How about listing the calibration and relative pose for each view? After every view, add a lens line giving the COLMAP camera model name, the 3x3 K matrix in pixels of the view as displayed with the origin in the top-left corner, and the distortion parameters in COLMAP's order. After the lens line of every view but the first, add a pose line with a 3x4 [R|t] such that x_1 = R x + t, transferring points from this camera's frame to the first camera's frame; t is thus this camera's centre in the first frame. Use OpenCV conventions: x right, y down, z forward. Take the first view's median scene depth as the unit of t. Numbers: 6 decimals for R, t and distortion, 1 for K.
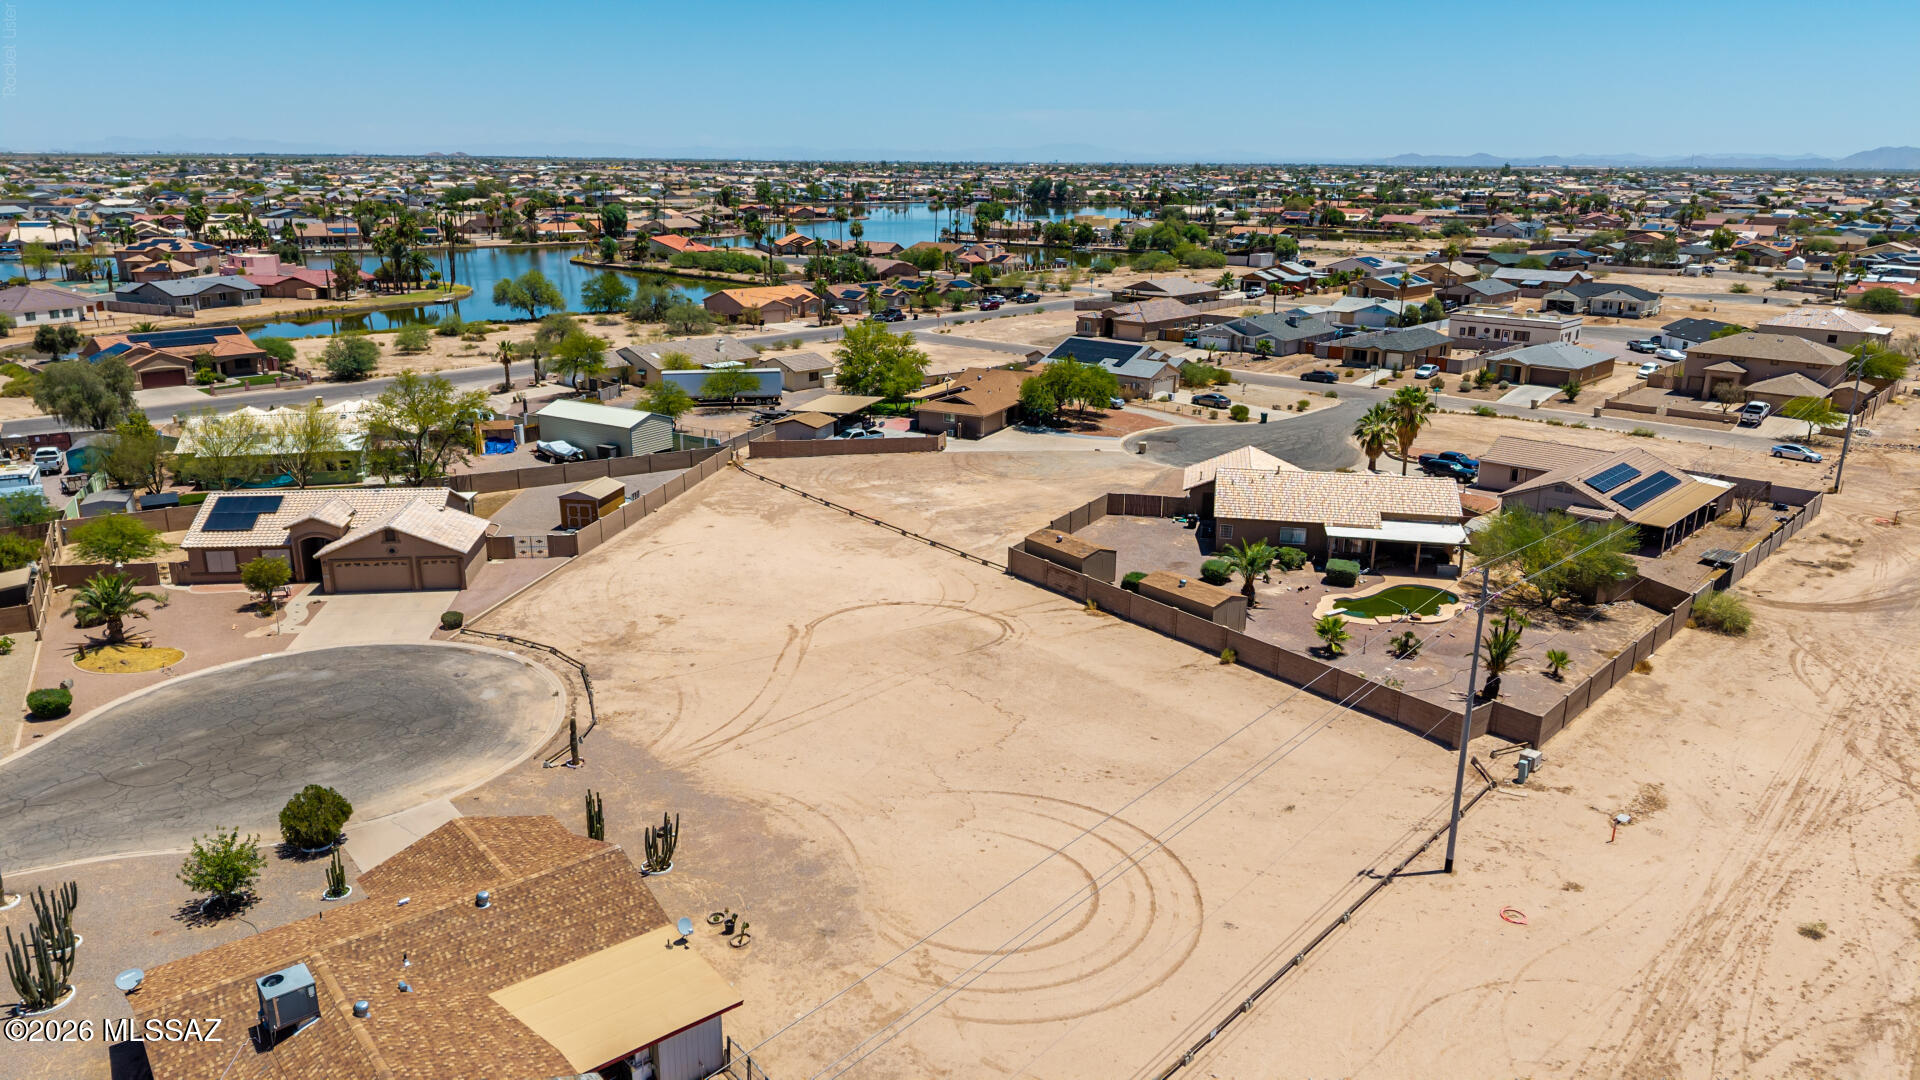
lens RADIAL K [[1279.0, 0, 960.0], [0, 1279.0, 540.0], [0, 0, 1]] dist [0.045315, -0.053377]
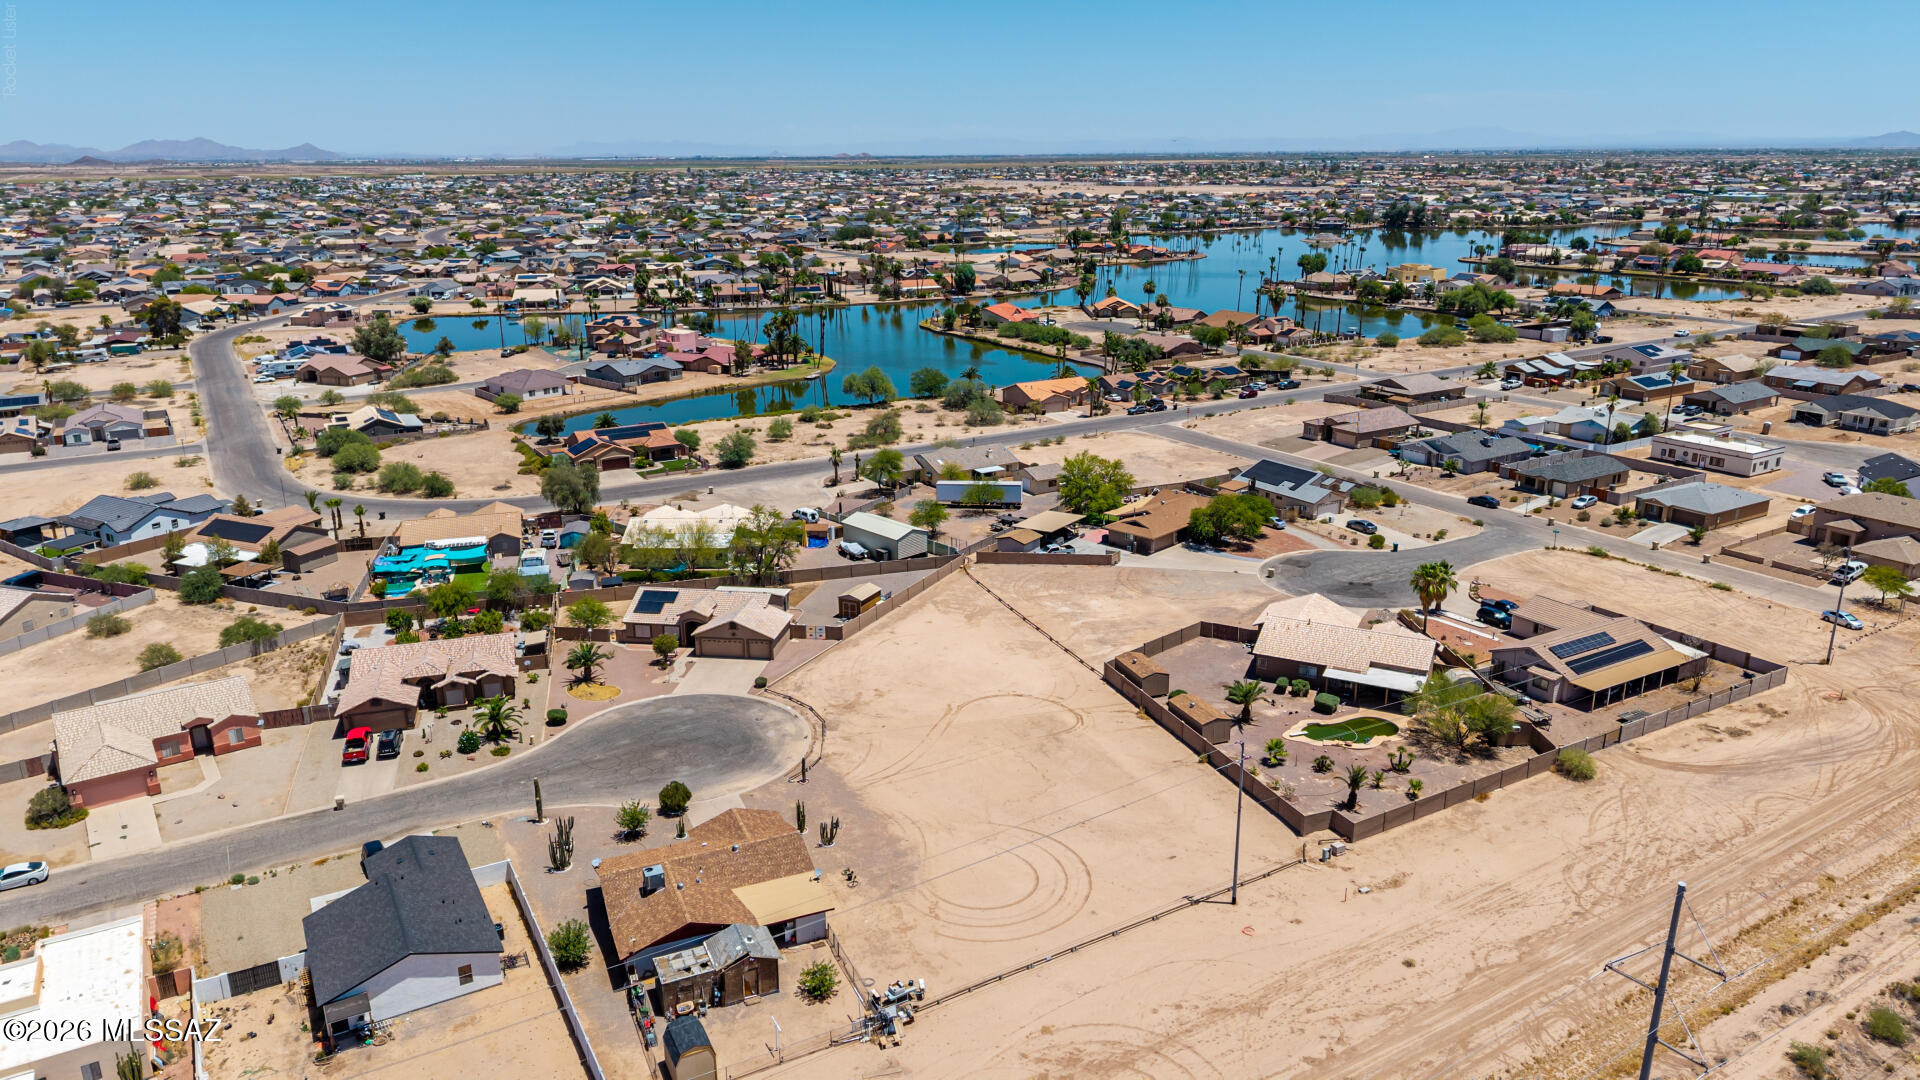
lens RADIAL K [[1273.2, 0, 960.0], [0, 1273.2, 540.0], [0, 0, 1]] dist [0.080792, -0.111970]
pose [[0.959412, 0.065451, -0.274309, 0.273874], [-0.063745, 0.997851, 0.015140, -0.148229], [0.274710, 0.002960, 0.961522, -0.489485]]
